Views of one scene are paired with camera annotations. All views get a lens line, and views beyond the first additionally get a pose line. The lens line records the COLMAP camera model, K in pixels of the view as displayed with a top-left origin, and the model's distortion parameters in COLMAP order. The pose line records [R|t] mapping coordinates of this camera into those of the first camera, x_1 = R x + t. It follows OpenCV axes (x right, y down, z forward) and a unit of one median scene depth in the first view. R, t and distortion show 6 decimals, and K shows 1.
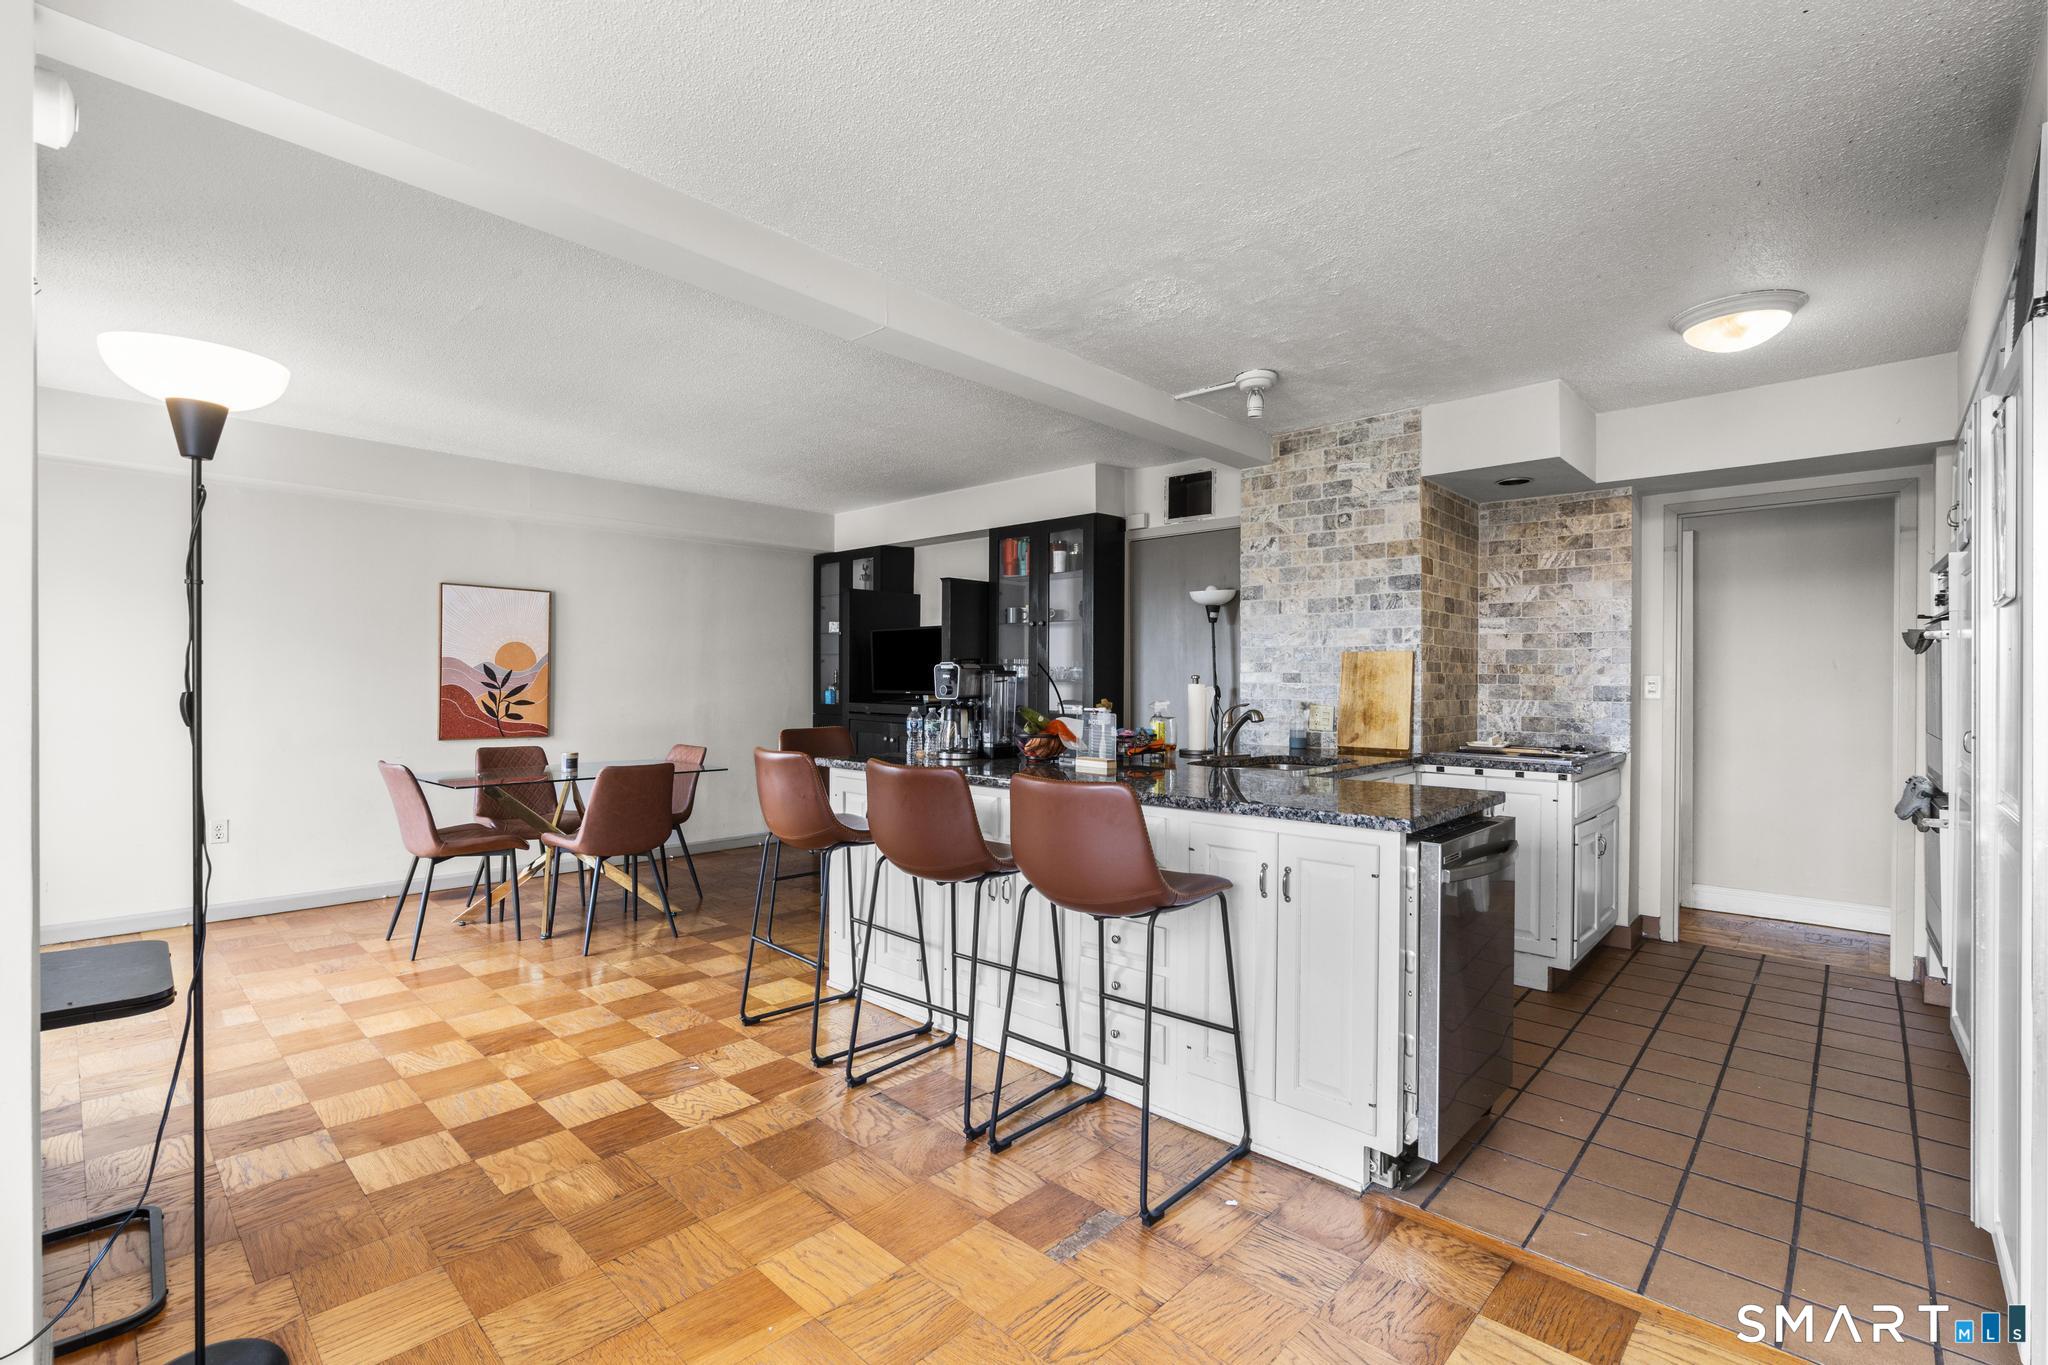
lens RADIAL K [[919.4, 0, 1020.2], [0, 919.4, 681.6], [0, 0, 1]] dist [-0.007504, 0.003316]
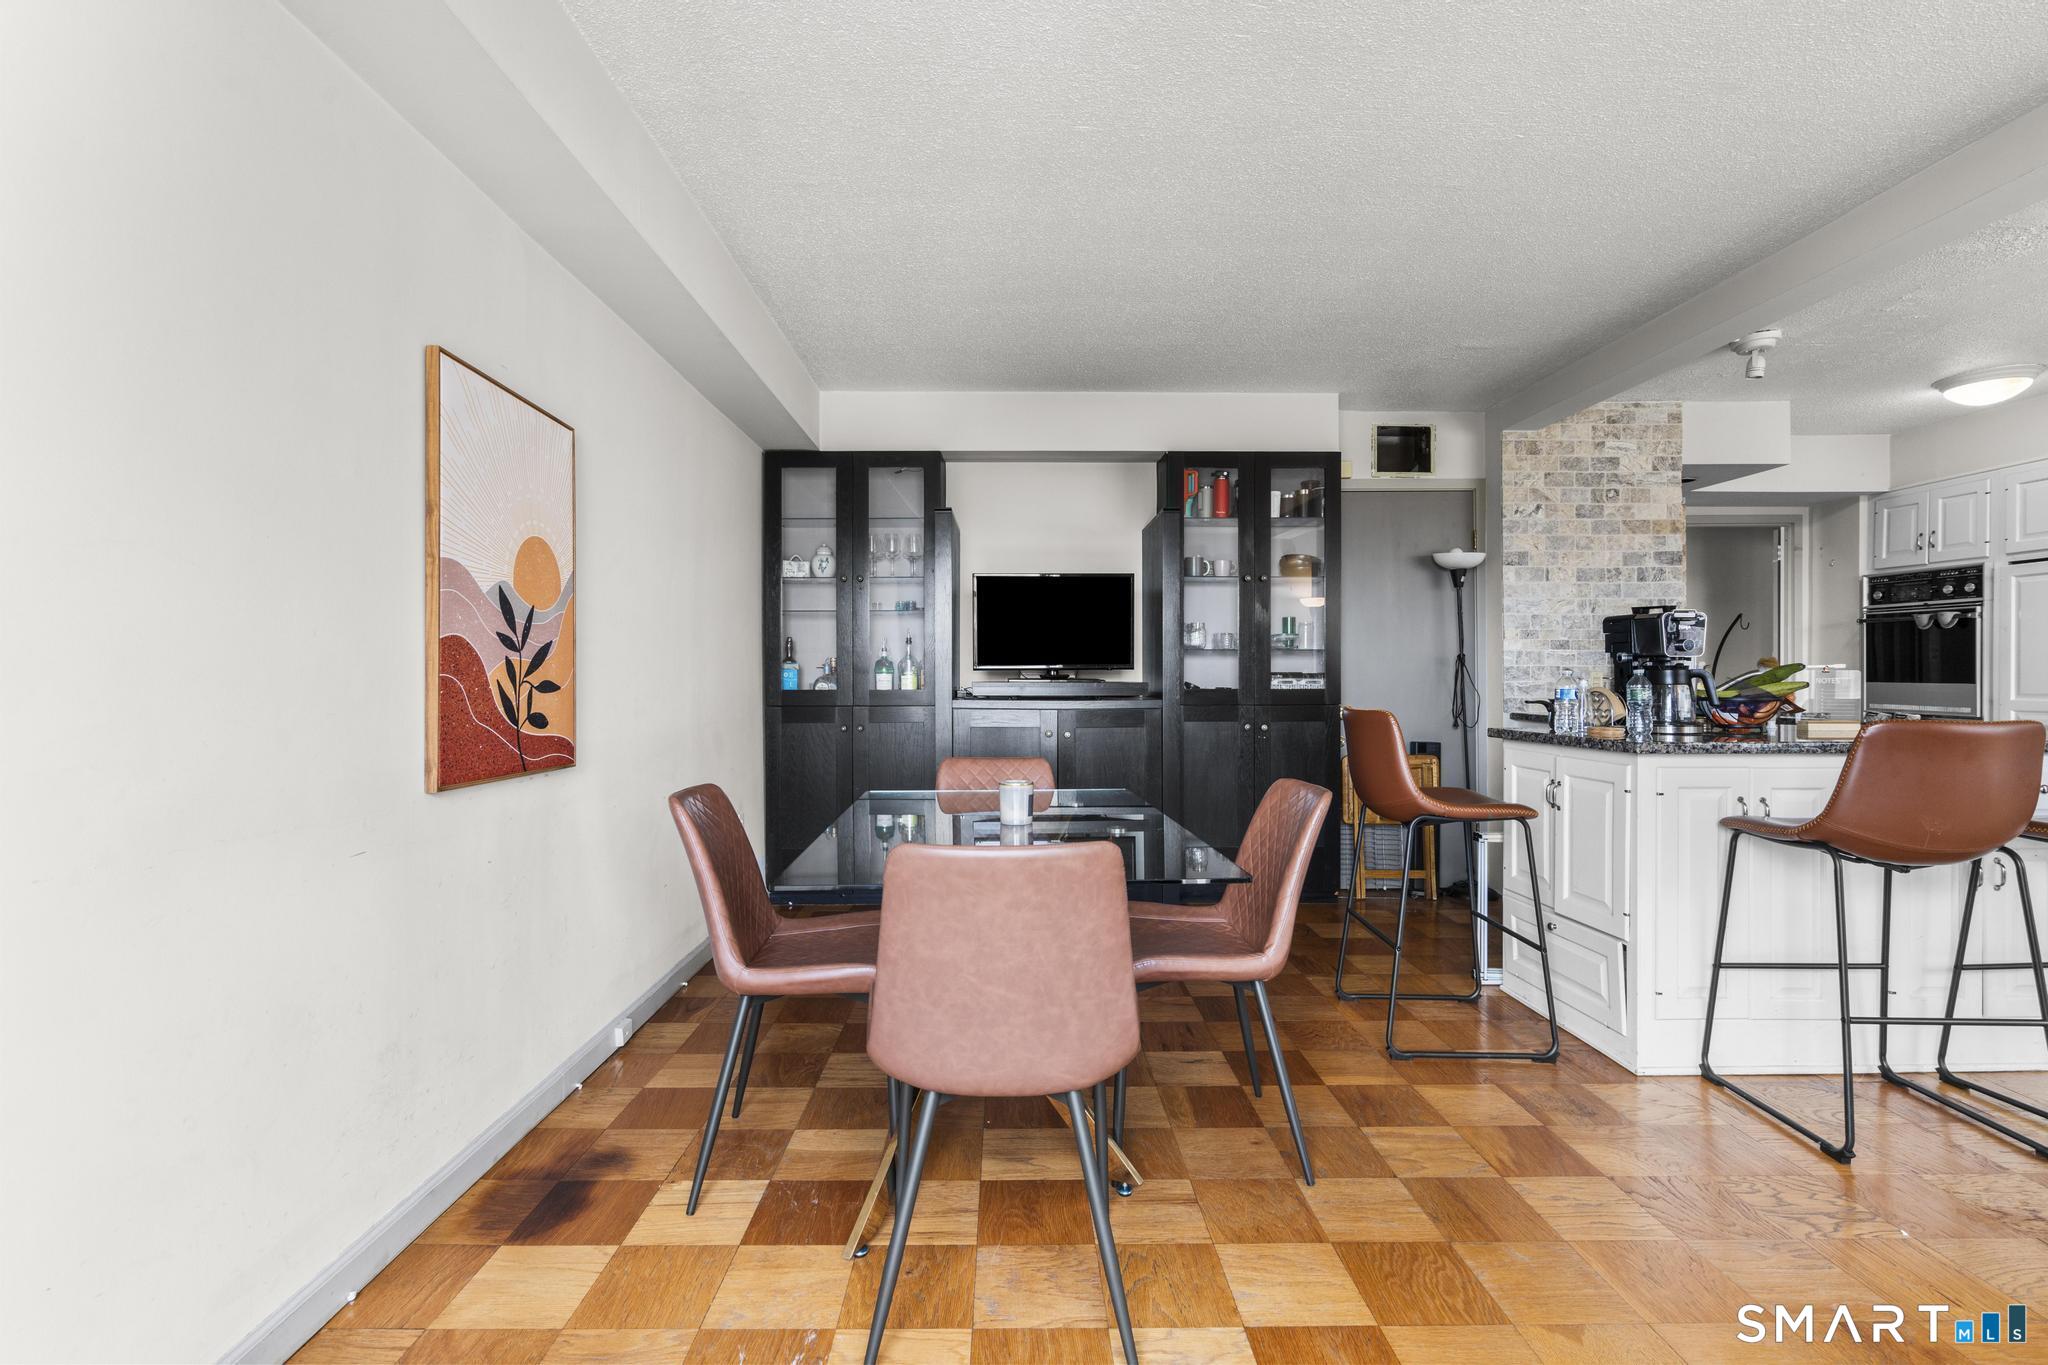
lens RADIAL K [[919.4, 0, 1017.8], [0, 919.4, 679.2], [0, 0, 1]] dist [-0.007504, 0.003316]
pose [[0.721450, -0.008611, 0.692413, -0.890598], [0.009438, 0.999952, 0.002602, 0.027079], [-0.692403, 0.004658, 0.721496, 0.729530]]
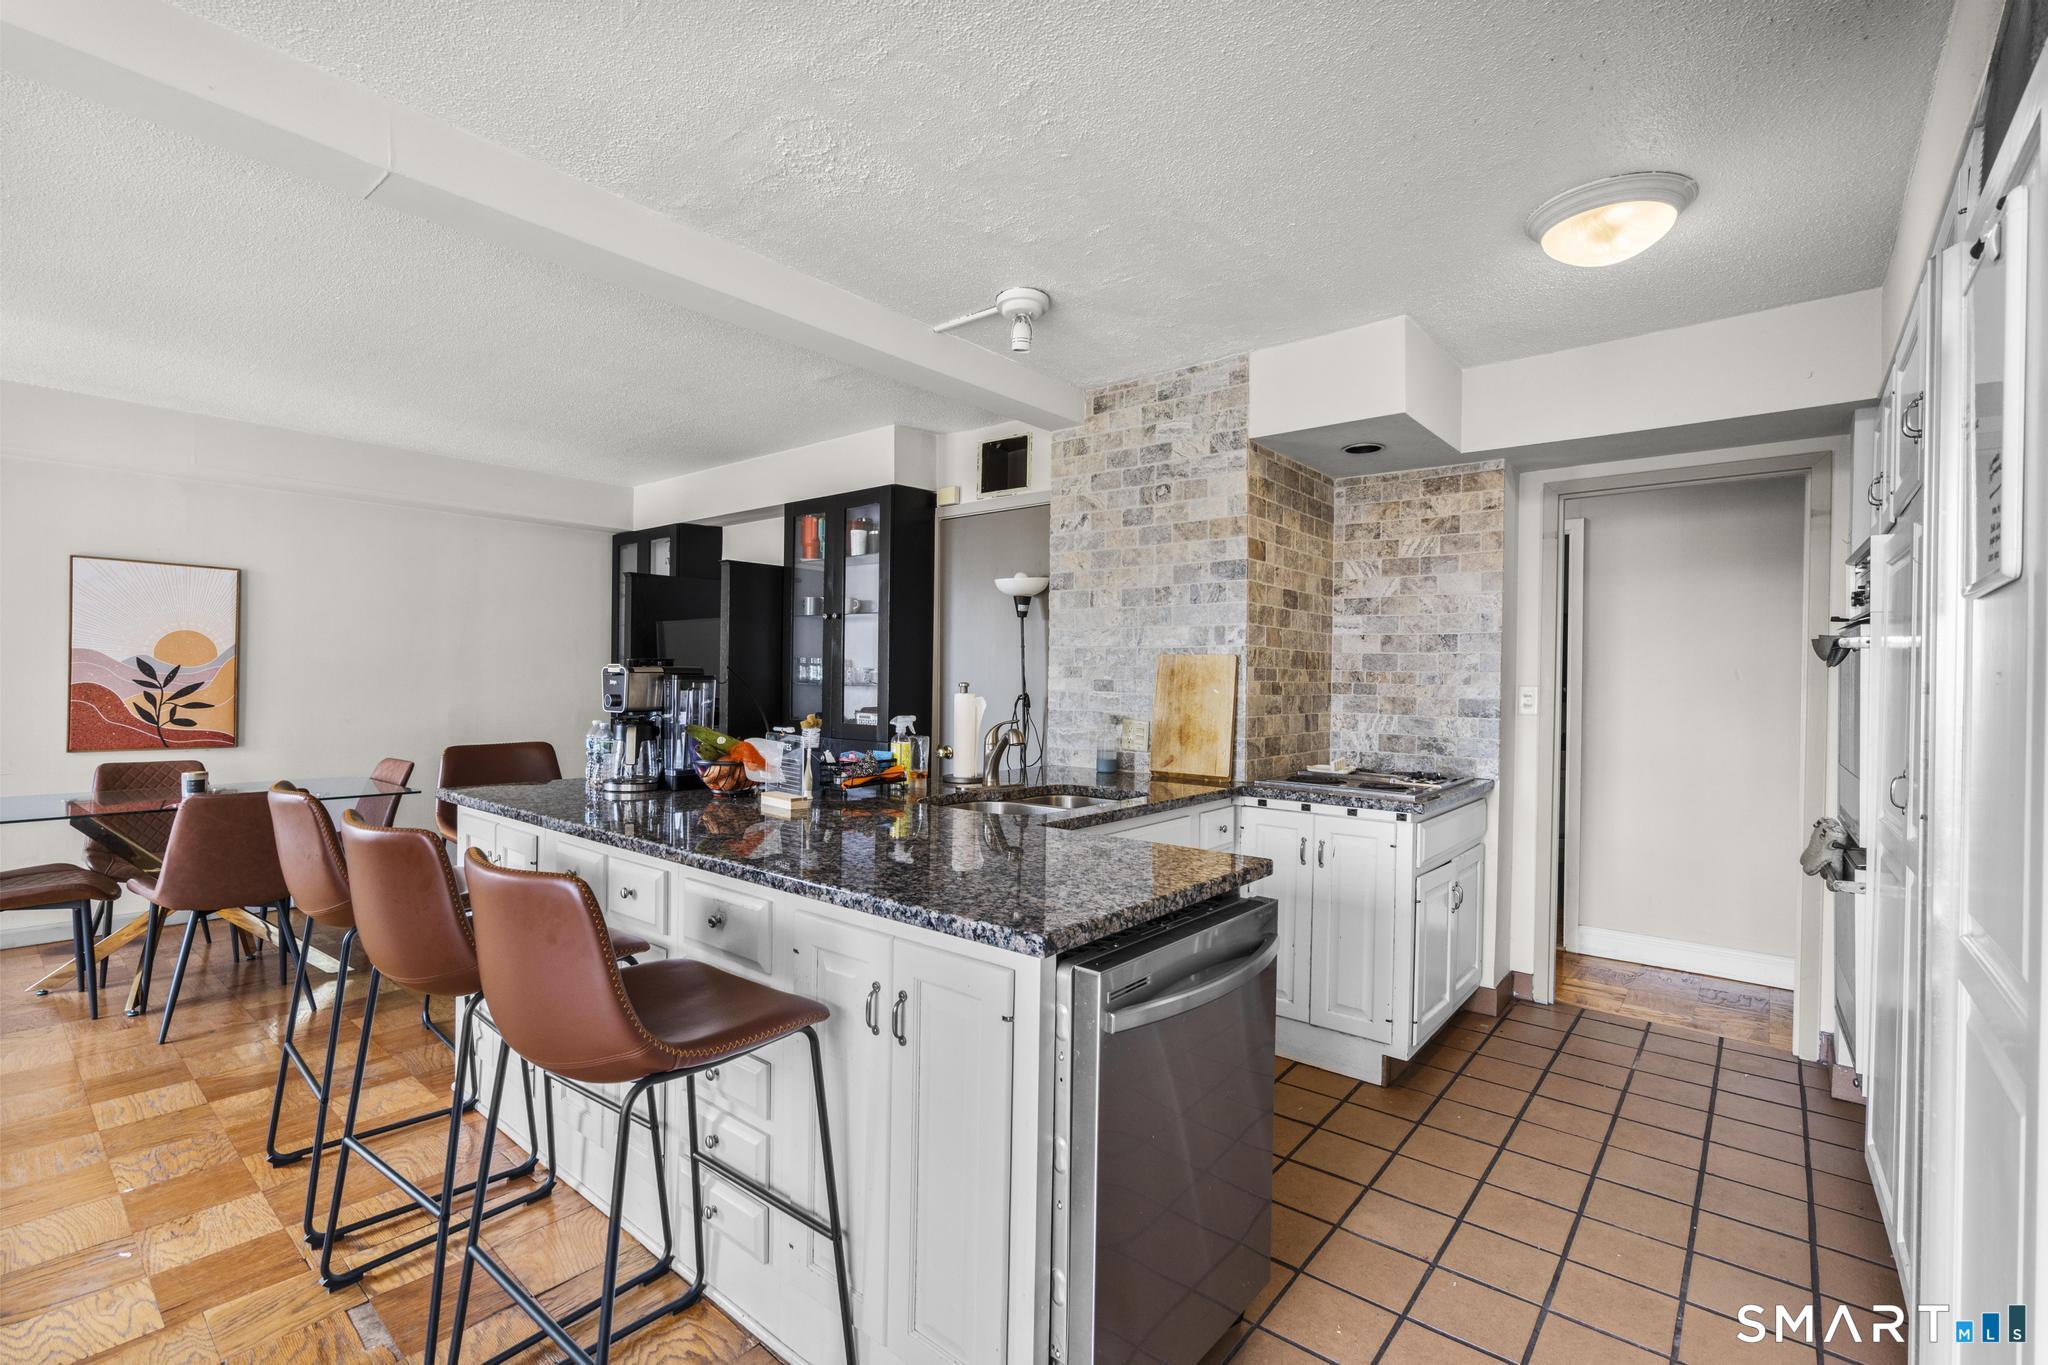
lens RADIAL K [[919.4, 0, 1023.4], [0, 919.4, 681.8], [0, 0, 1]] dist [-0.007504, 0.003316]
pose [[0.998371, 0.008955, 0.056357, 0.189114], [-0.009223, 0.999947, 0.004491, -0.011019], [-0.056314, -0.005004, 0.998401, 0.196479]]
